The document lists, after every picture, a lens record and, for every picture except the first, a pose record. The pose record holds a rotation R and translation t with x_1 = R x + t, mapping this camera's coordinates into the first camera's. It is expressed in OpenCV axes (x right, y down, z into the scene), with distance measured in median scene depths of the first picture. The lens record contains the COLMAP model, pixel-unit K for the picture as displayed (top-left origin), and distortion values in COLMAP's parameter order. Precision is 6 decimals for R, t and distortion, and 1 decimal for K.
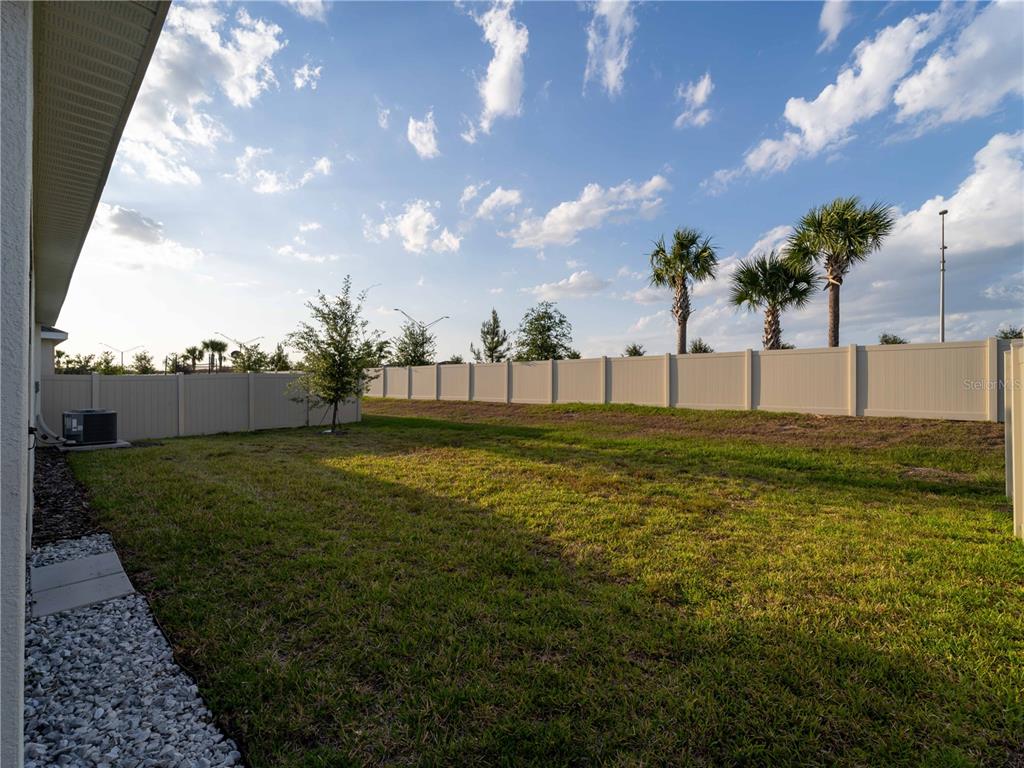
lens RADIAL K [[454.2, 0, 509.4], [0, 454.2, 383.2], [0, 0, 1]] dist [0.001636, -0.000094]
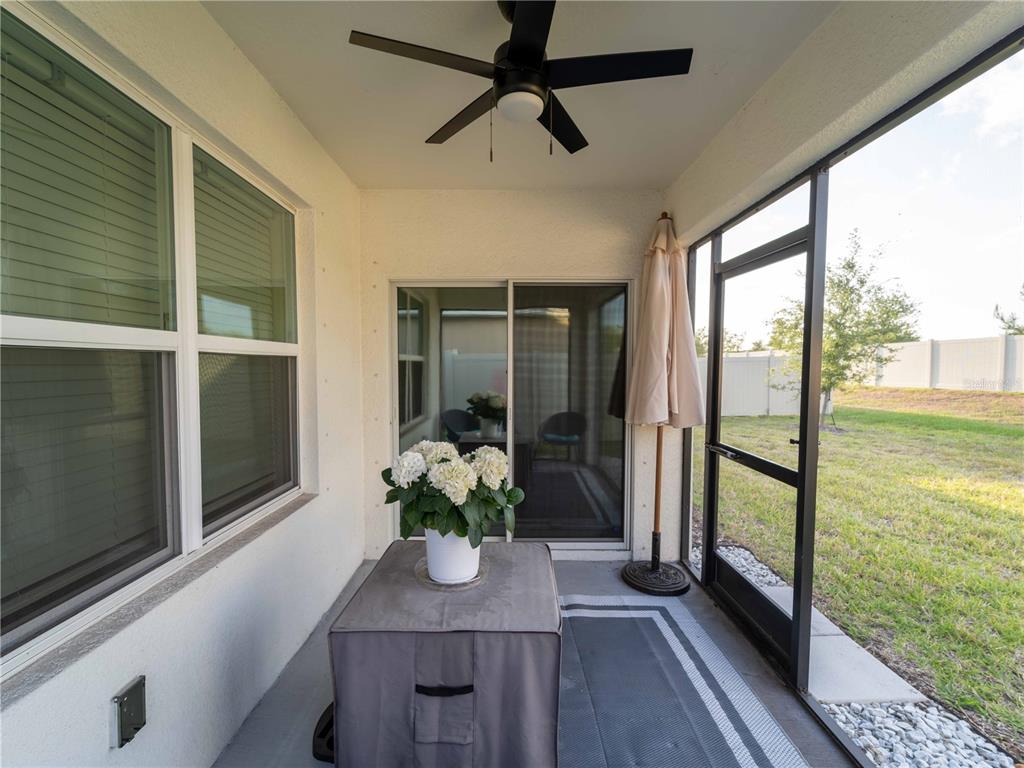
lens RADIAL K [[454.2, 0, 513.6], [0, 454.2, 384.1], [0, 0, 1]] dist [0.001636, -0.000094]
pose [[0.693141, 0.021069, -0.720494, -0.168708], [0.008565, 0.999261, 0.037461, -0.005135], [0.720751, -0.032137, 0.692449, 0.029088]]
